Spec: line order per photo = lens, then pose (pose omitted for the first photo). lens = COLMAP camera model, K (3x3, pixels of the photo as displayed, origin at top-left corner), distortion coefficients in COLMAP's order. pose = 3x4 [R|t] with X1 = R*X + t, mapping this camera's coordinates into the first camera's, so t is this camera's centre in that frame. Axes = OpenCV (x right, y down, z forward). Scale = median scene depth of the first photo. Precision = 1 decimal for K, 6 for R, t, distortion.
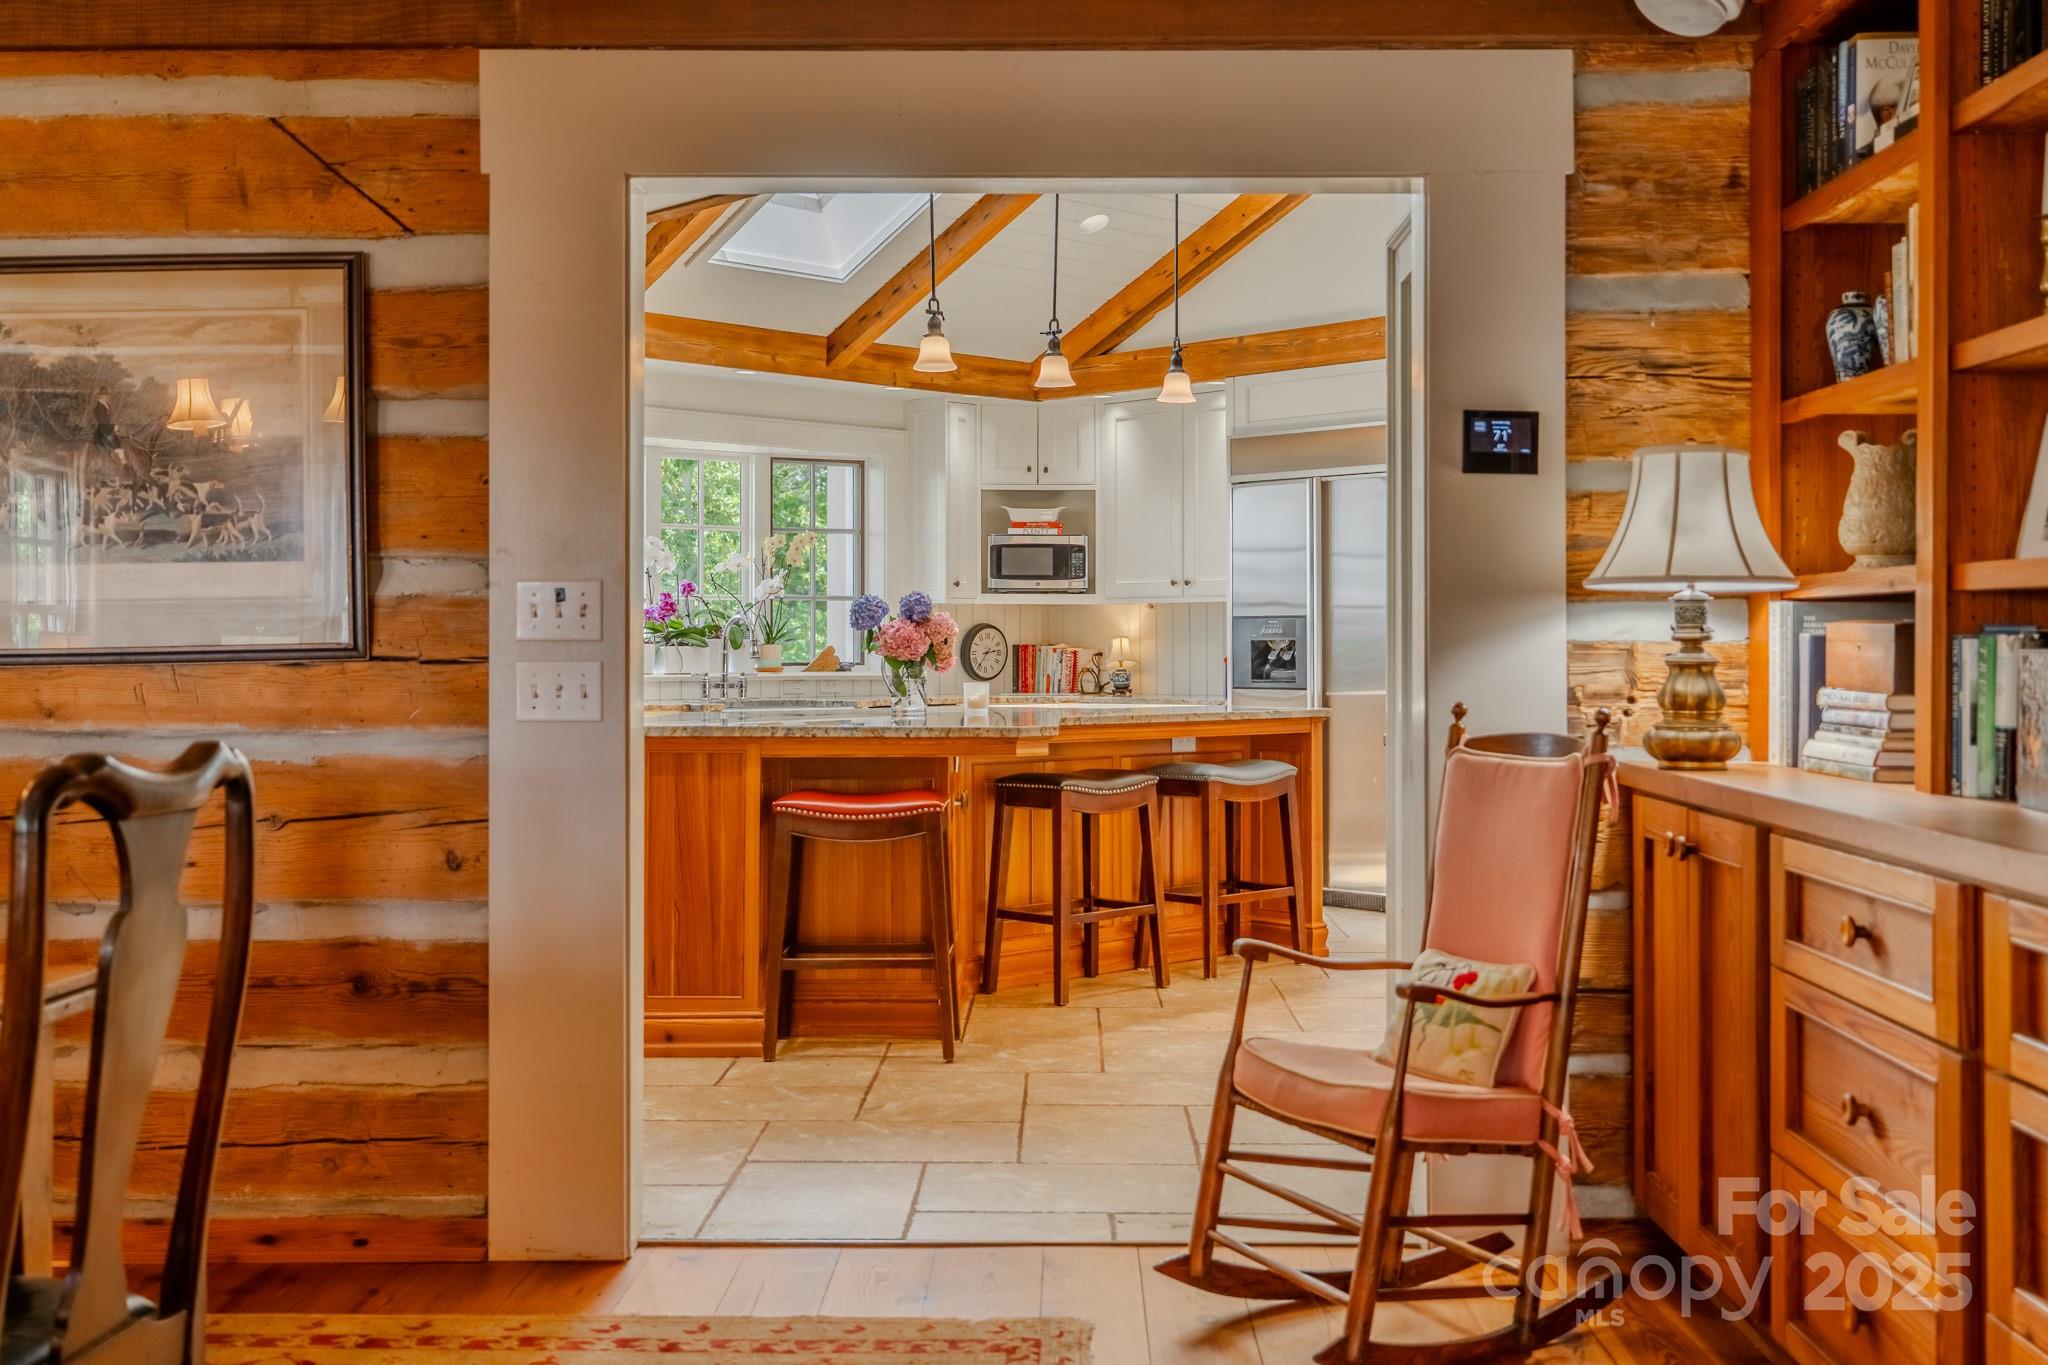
lens RADIAL K [[2103.6, 0, 1028.8], [0, 2103.6, 679.8], [0, 0, 1]] dist [0.018397, 0.000000]
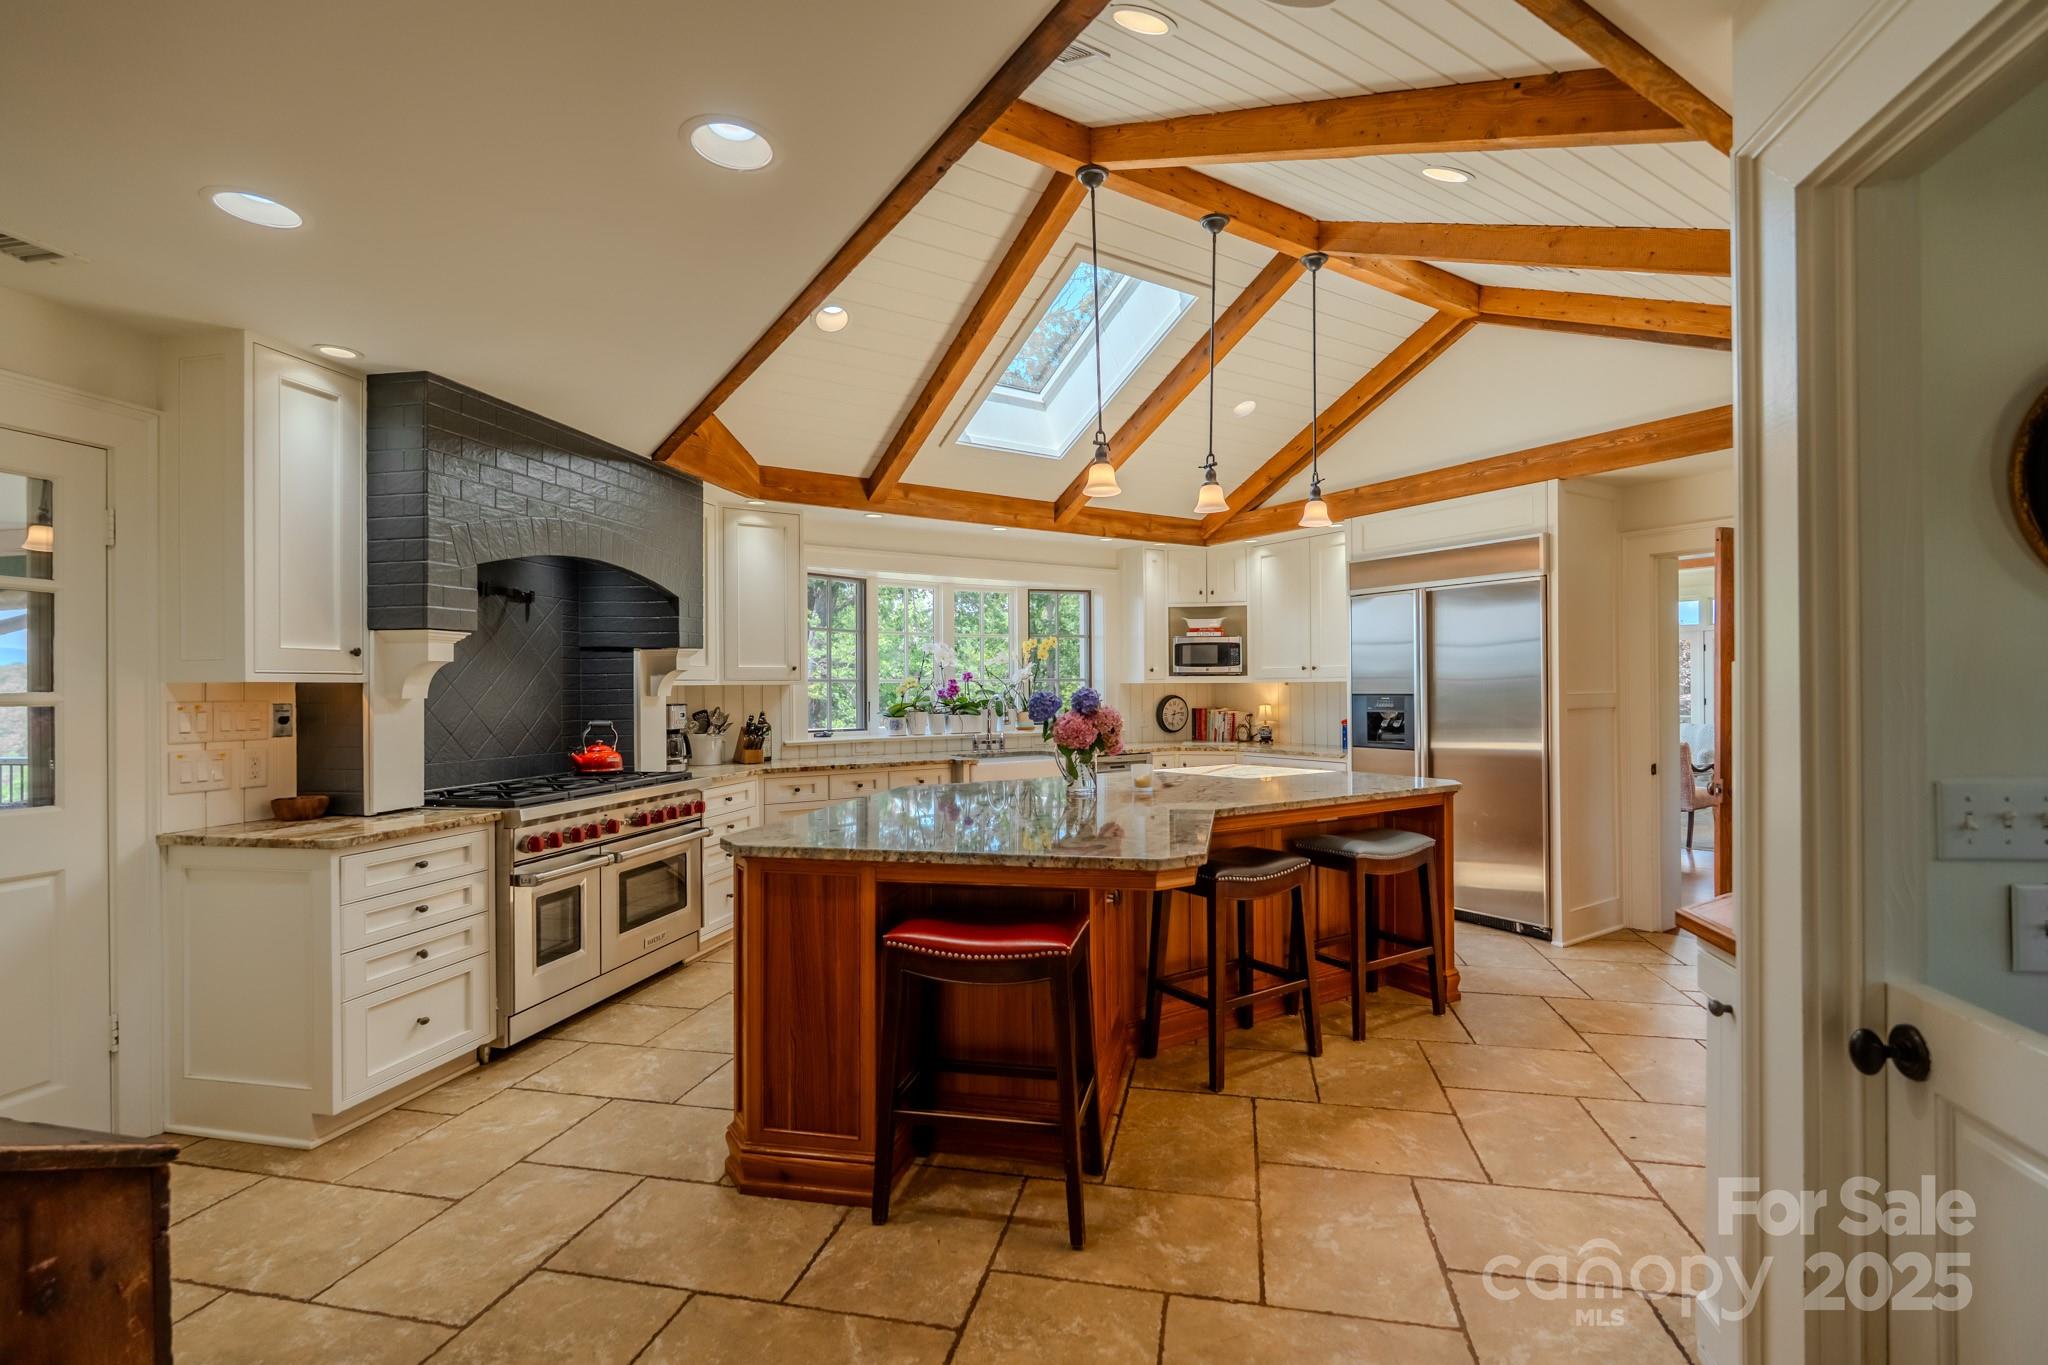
lens RADIAL K [[927.3, 0, 1003.7], [0, 927.3, 691.0], [0, 0, 1]] dist [-0.005248, 0.000339]
pose [[0.974842, -0.005361, -0.222835, 0.011295], [0.002569, 0.999915, -0.012818, -0.025361], [0.222884, 0.011923, 0.974772, 0.374840]]
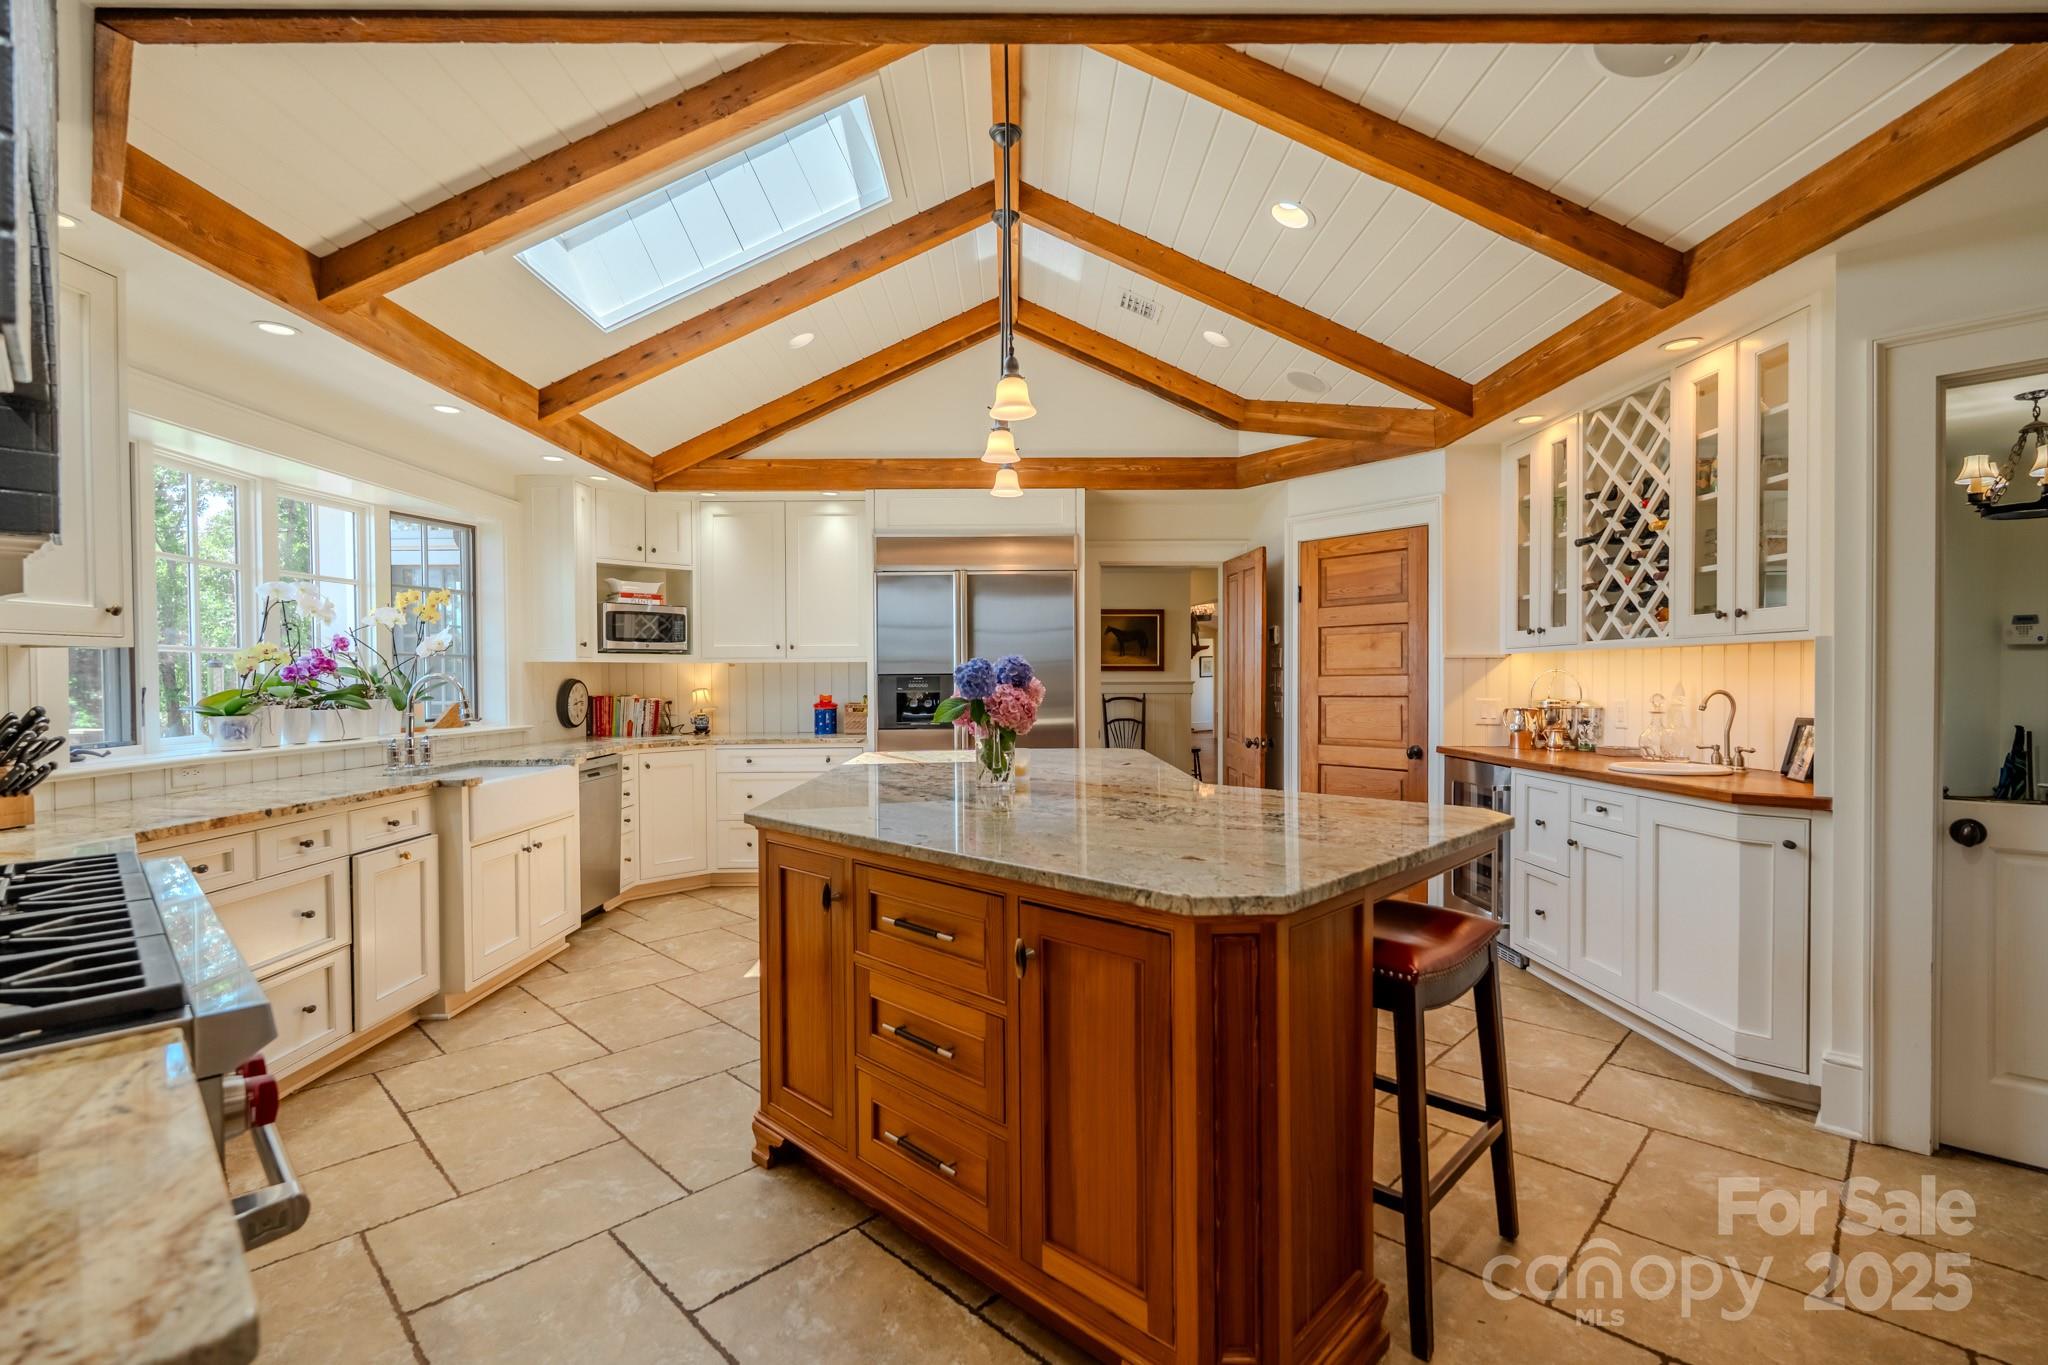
lens RADIAL K [[927.3, 0, 1084.9], [0, 927.3, 681.6], [0, 0, 1]] dist [-0.005248, 0.000339]
pose [[0.699771, -0.009728, 0.714301, -0.225728], [0.017864, 0.999833, -0.003883, -0.021133], [-0.714144, 0.015477, 0.699828, 0.519249]]
